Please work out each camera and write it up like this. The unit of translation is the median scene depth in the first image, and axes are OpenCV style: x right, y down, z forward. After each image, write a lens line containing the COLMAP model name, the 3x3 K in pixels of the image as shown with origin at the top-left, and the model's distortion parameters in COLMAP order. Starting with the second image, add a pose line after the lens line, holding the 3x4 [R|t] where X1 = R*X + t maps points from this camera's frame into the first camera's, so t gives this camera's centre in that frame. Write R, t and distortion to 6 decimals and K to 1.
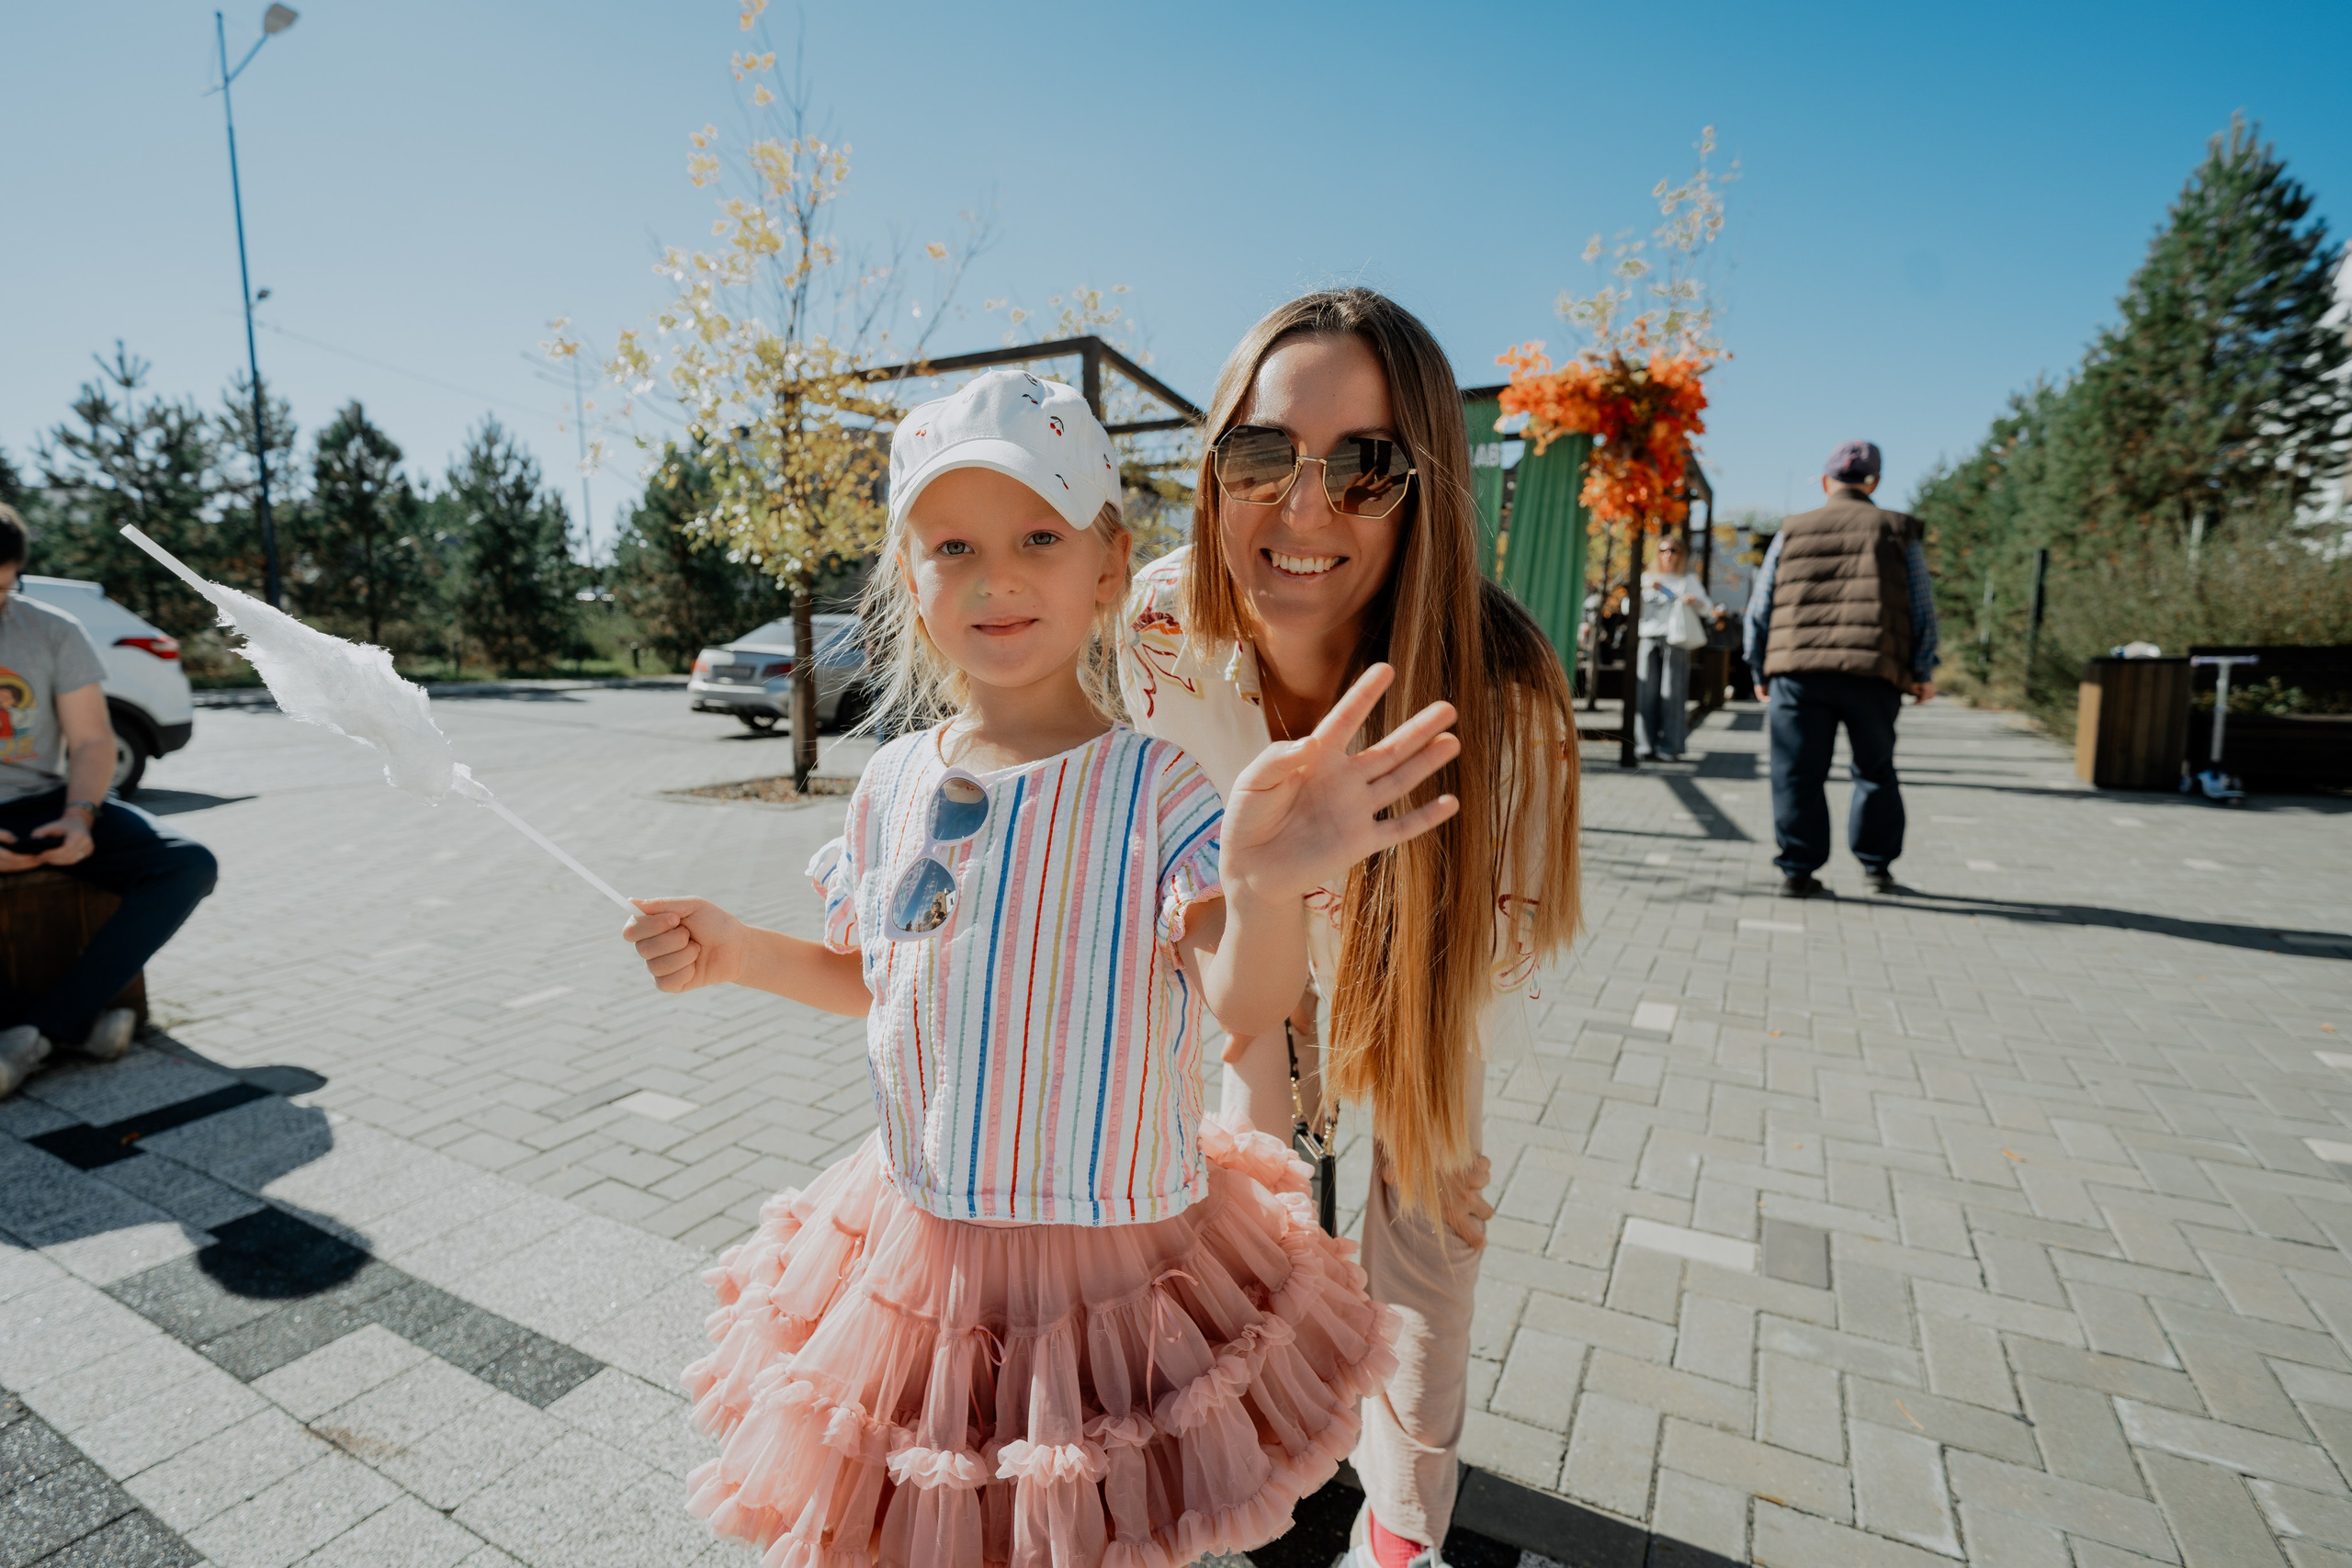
lens RADIAL K [[1109.9, 0, 1181.6], [0, 1109.9, 781.5], [0, 0, 1]] dist [0.005220, 0.000445]
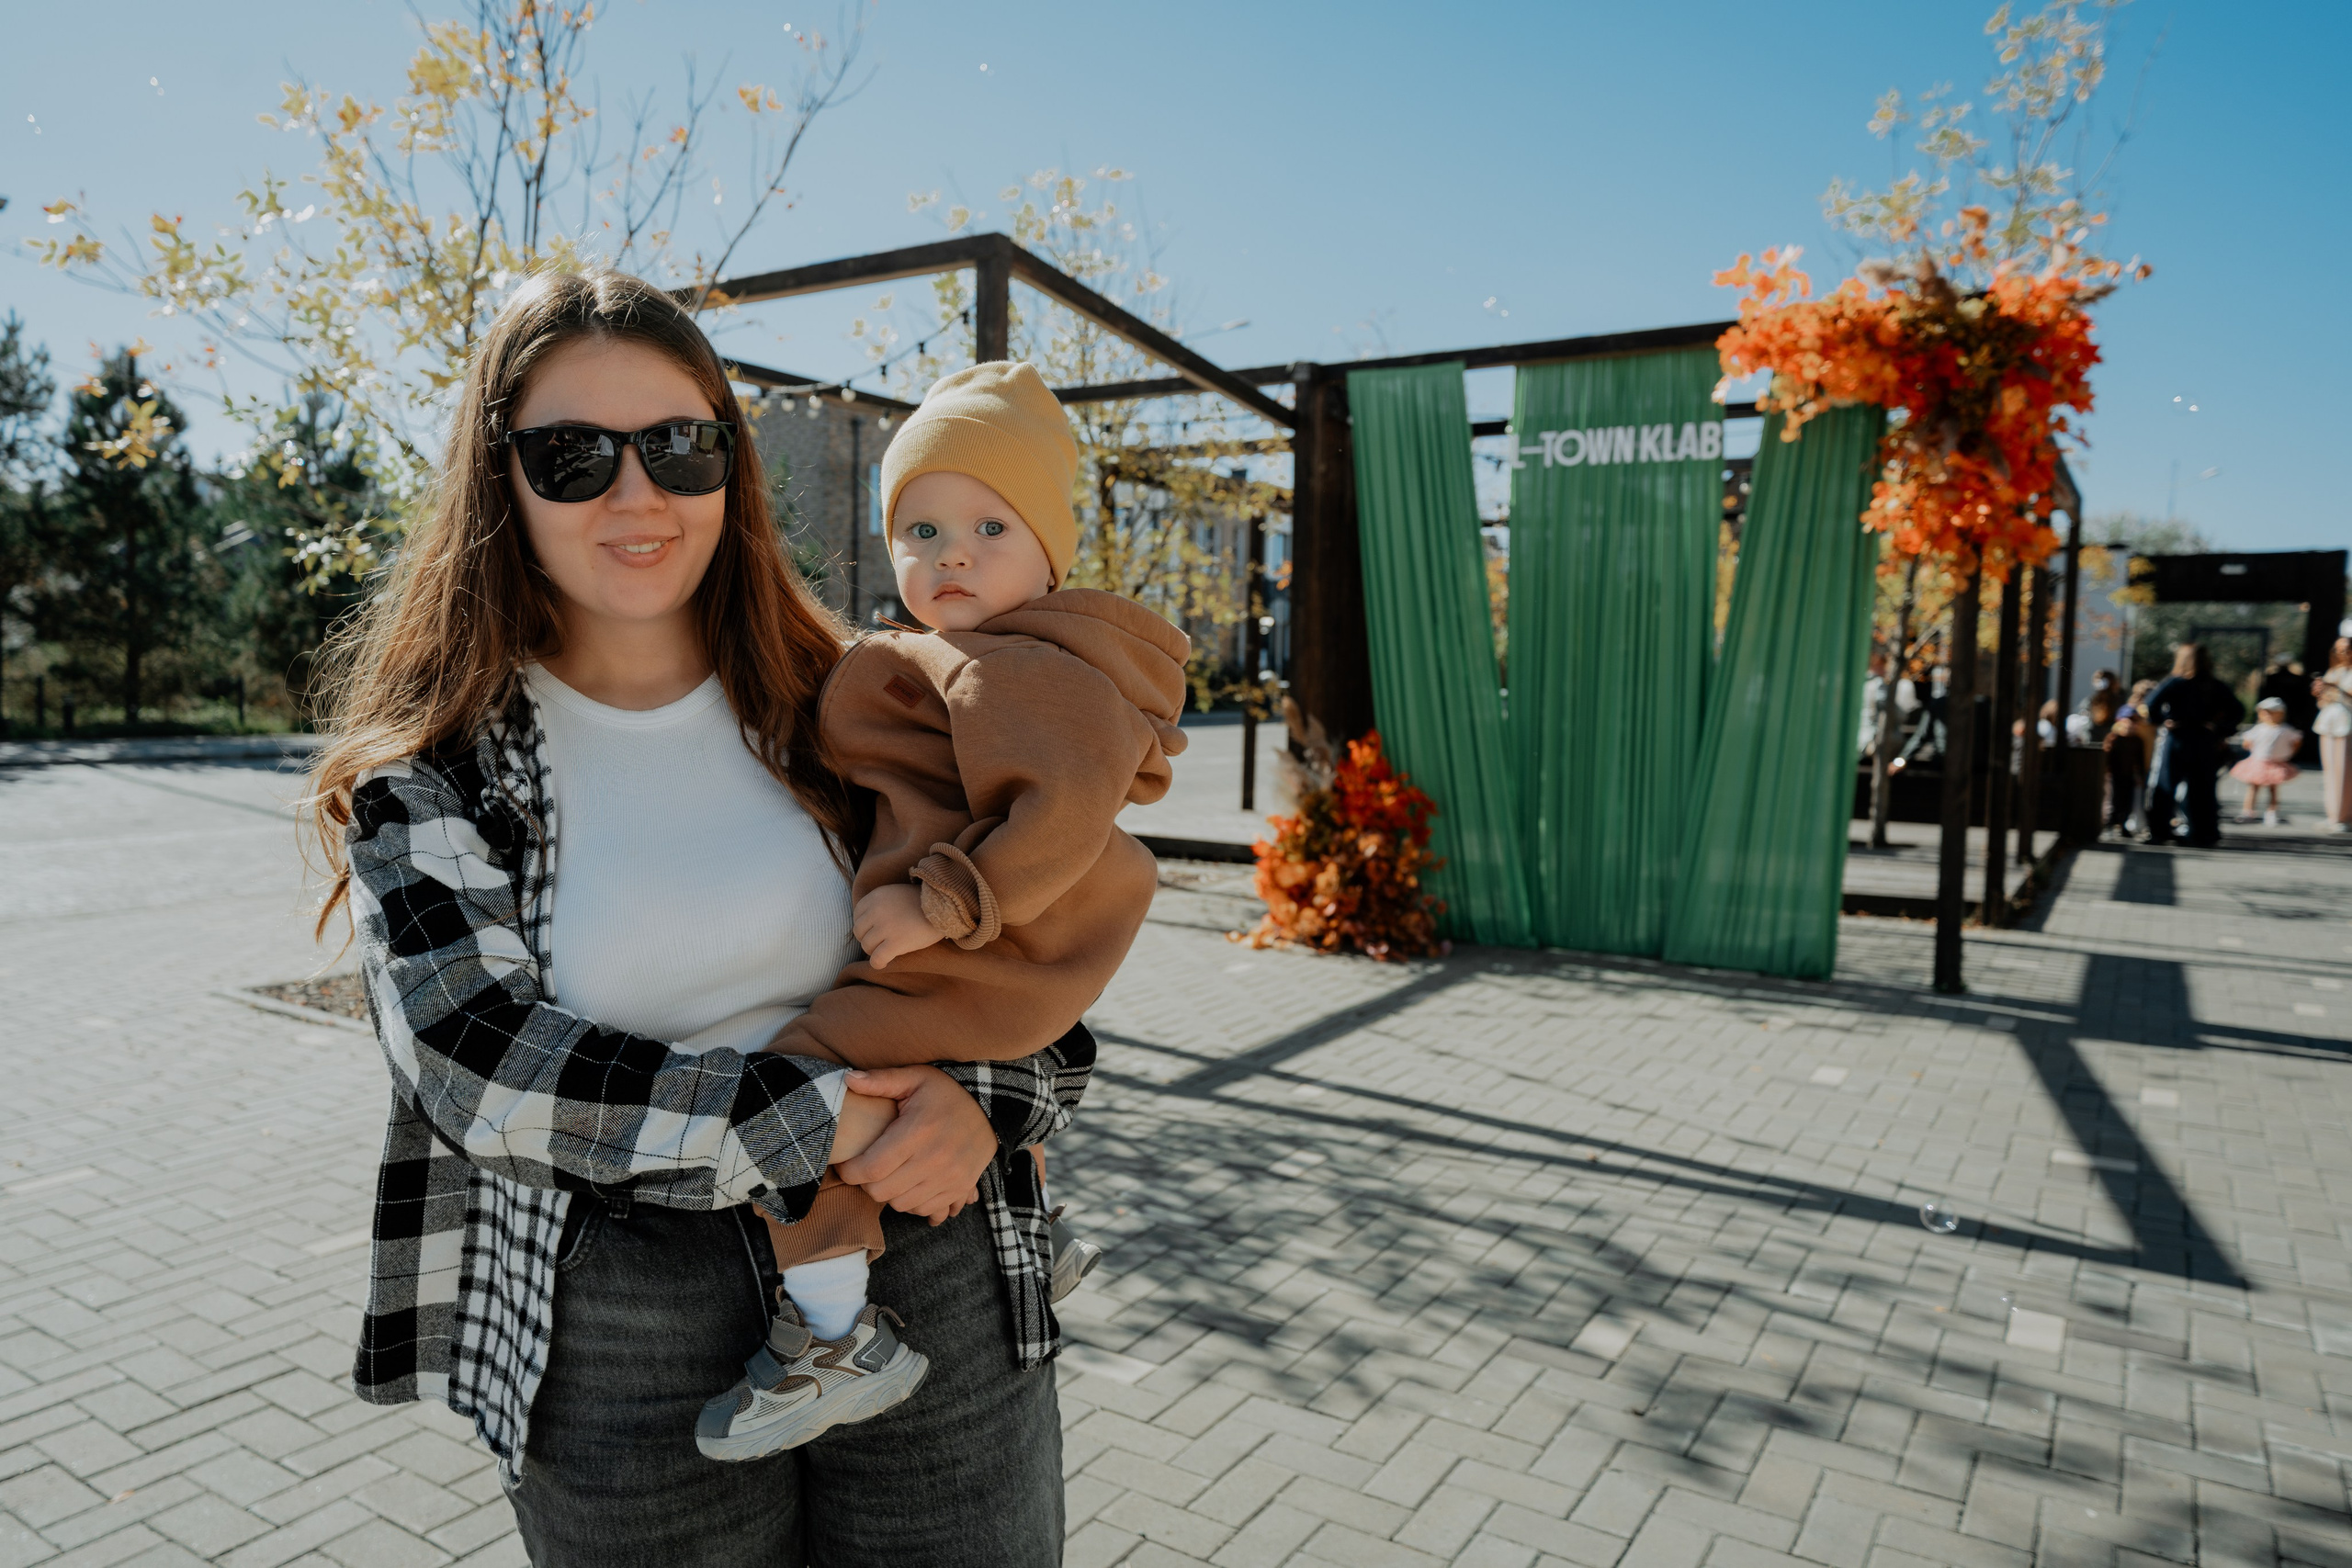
lens RADIAL K [[1539.0, 0, 1172.4], [0, 1539.0, 787.4], [0, 0, 1]] dist [0.005277, -0.001294]
pose [[0.996714, 0.026342, -0.076599, 0.070428], [-0.030622, 0.998002, -0.055259, -0.062647], [0.074991, 0.057423, 0.995530, 0.195723]]
